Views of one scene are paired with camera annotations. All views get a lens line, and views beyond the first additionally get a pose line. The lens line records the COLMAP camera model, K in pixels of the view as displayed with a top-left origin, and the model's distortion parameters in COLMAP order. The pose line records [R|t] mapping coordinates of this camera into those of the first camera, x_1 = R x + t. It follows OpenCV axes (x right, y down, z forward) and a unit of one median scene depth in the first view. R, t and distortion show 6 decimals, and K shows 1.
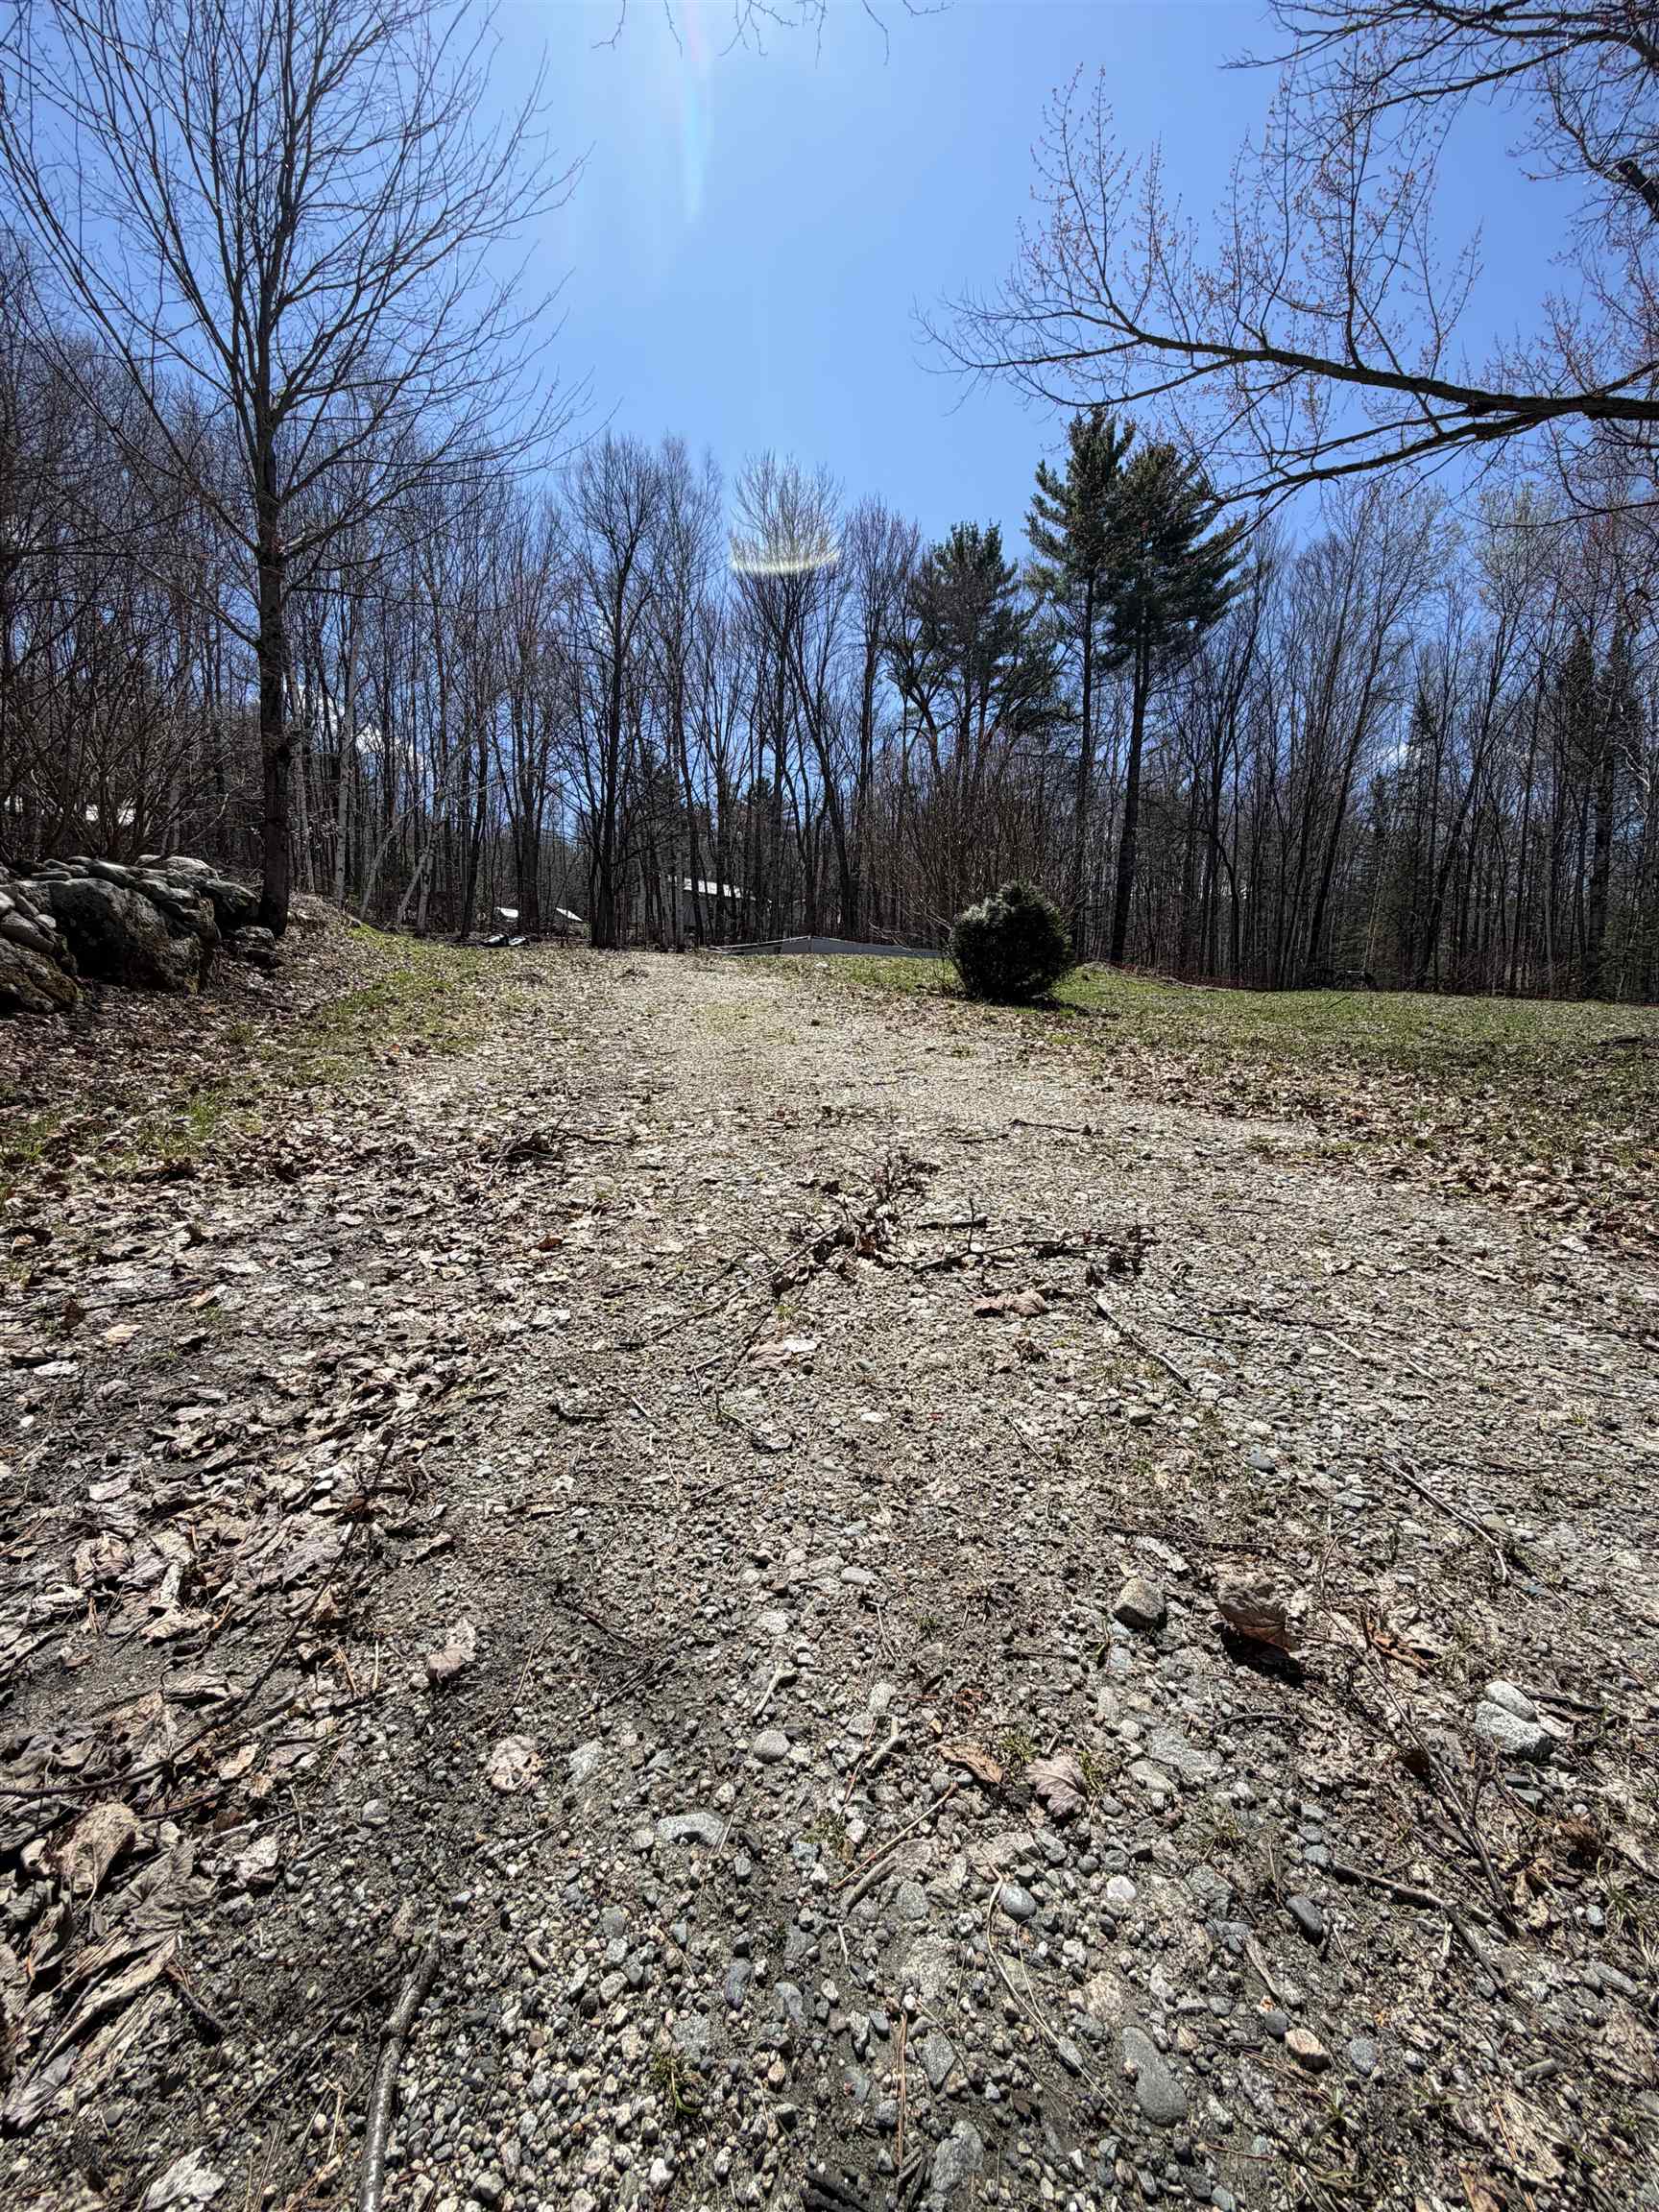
lens RADIAL K [[924.5, 0, 829.5], [0, 924.5, 1106.0], [0, 0, 1]] dist [0.001271, -0.000431]
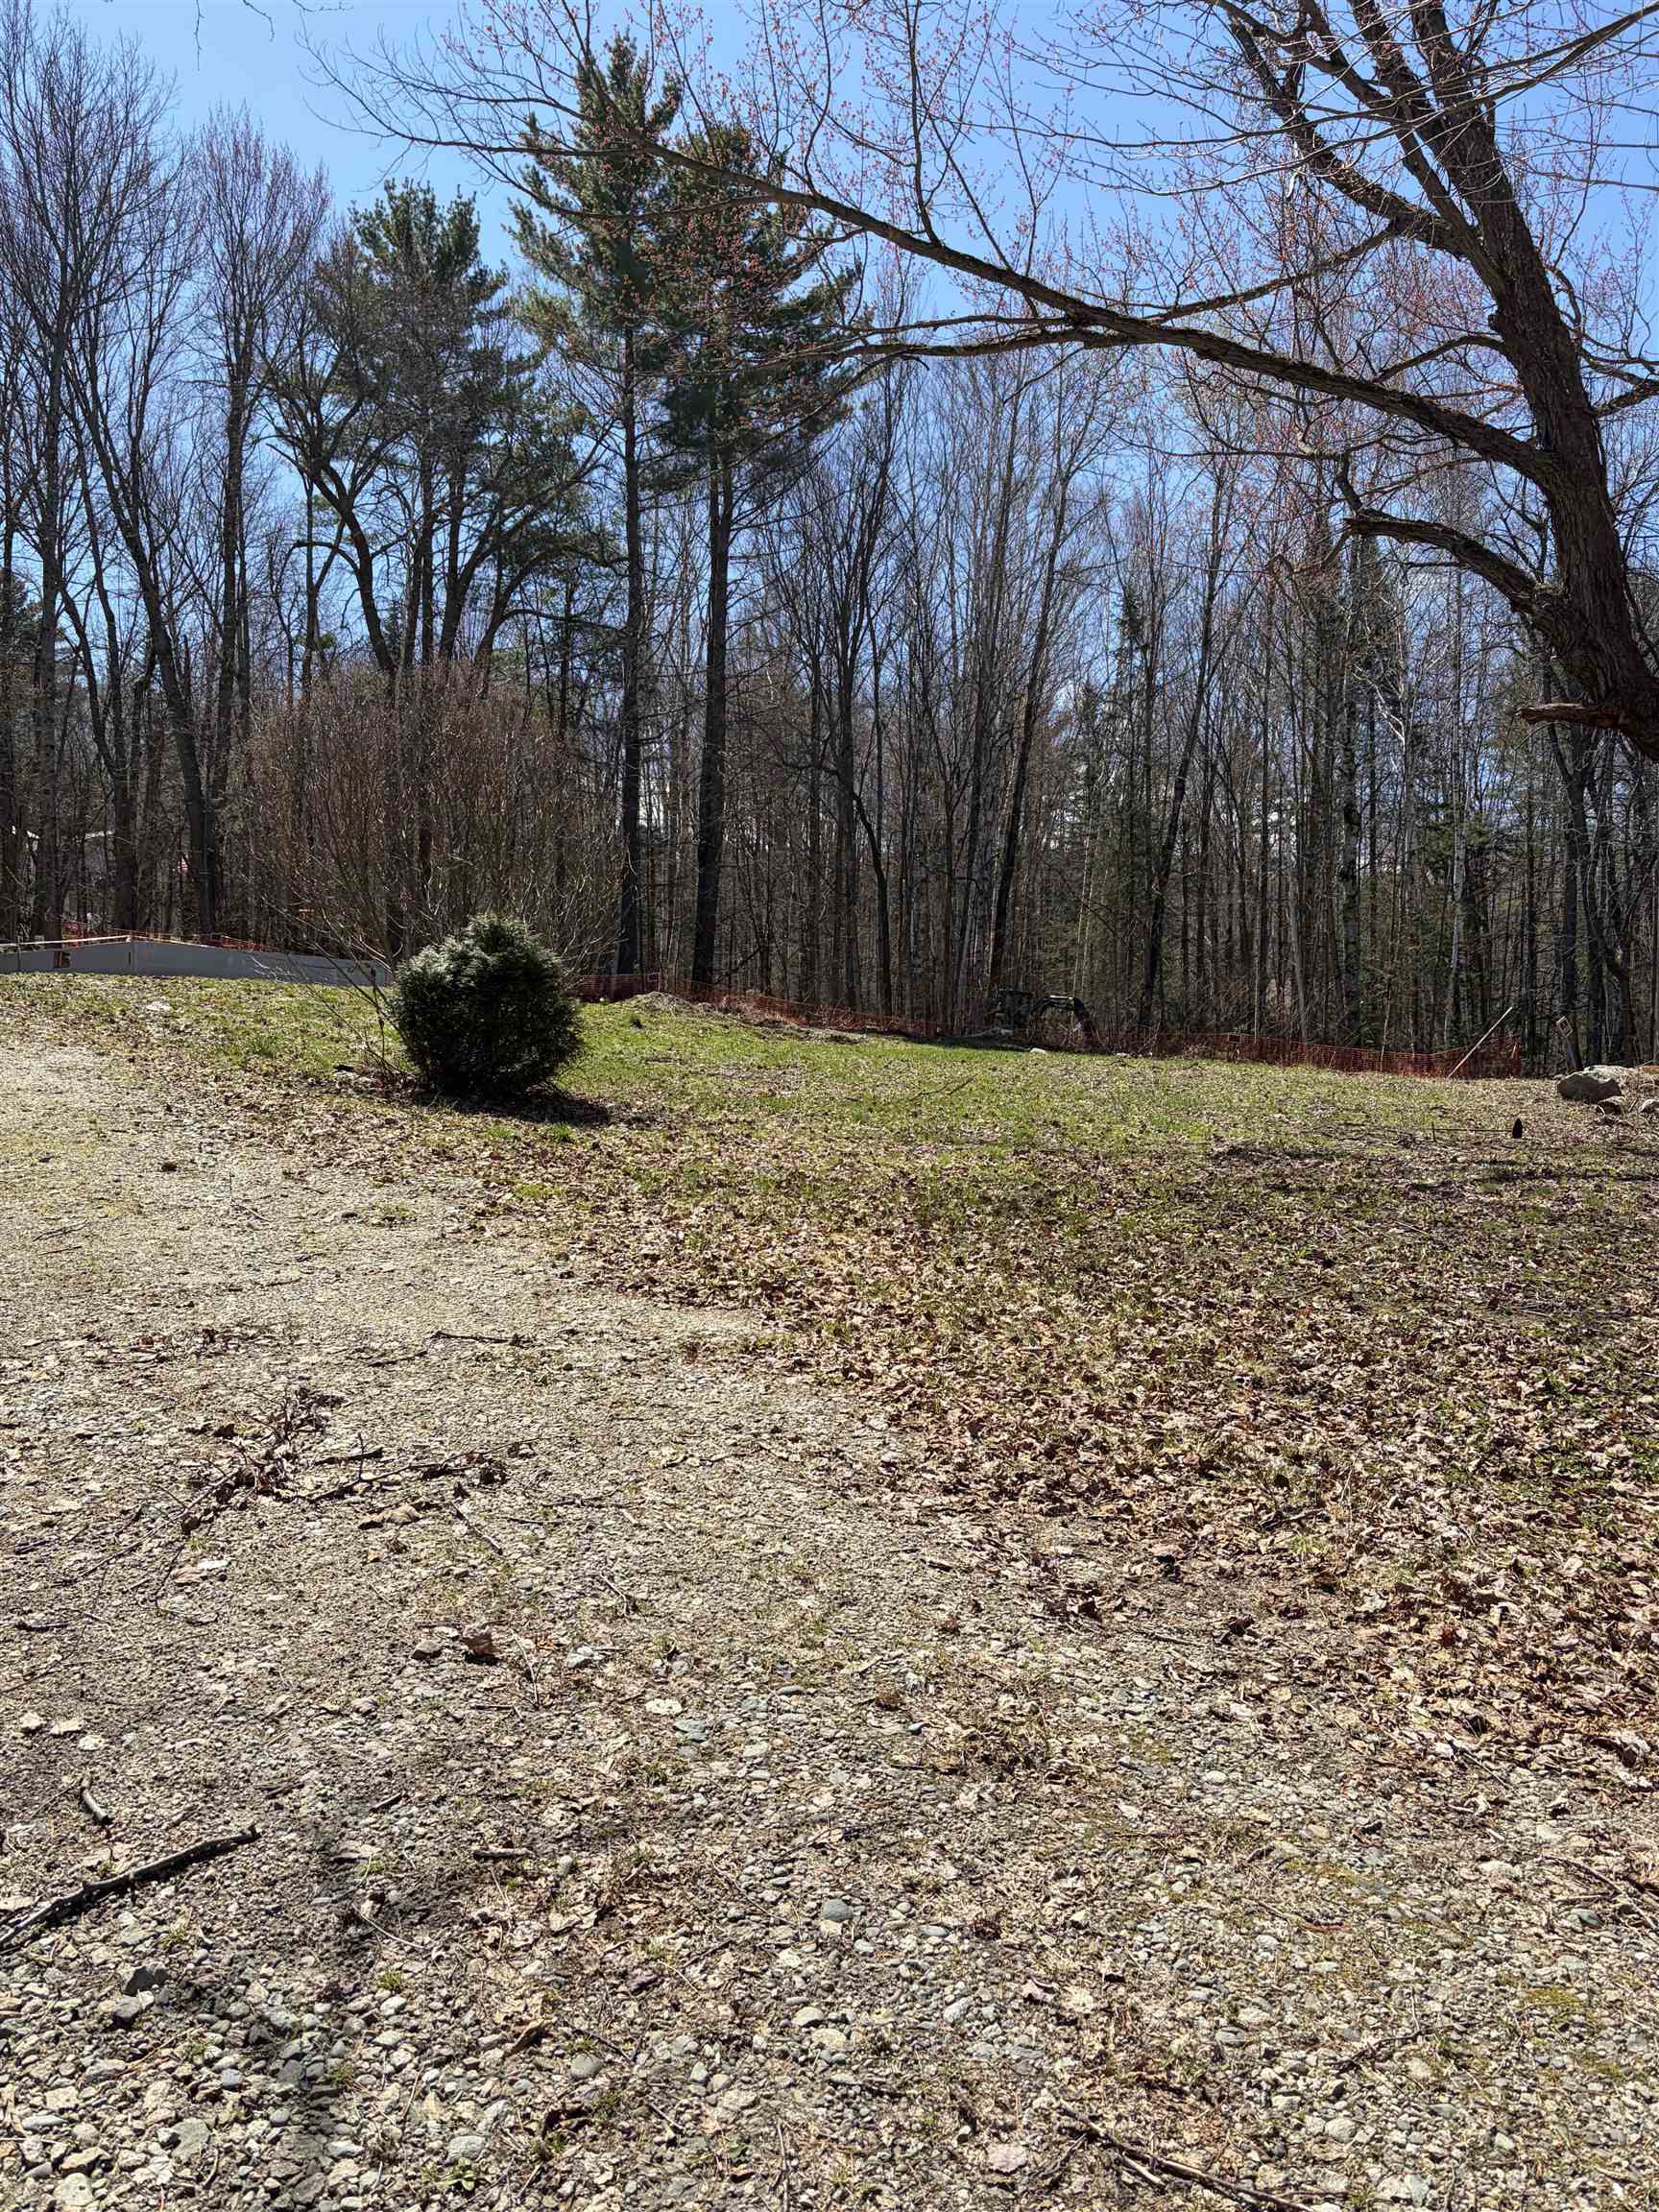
lens RADIAL K [[1692.6, 0, 829.5], [0, 1692.6, 1106.0], [0, 0, 1]] dist [0.007489, 0.001852]
pose [[0.931951, -0.020654, 0.361995, -0.050661], [0.047739, 0.996675, -0.066035, -0.121058], [-0.359428, 0.078823, 0.929838, -1.051539]]
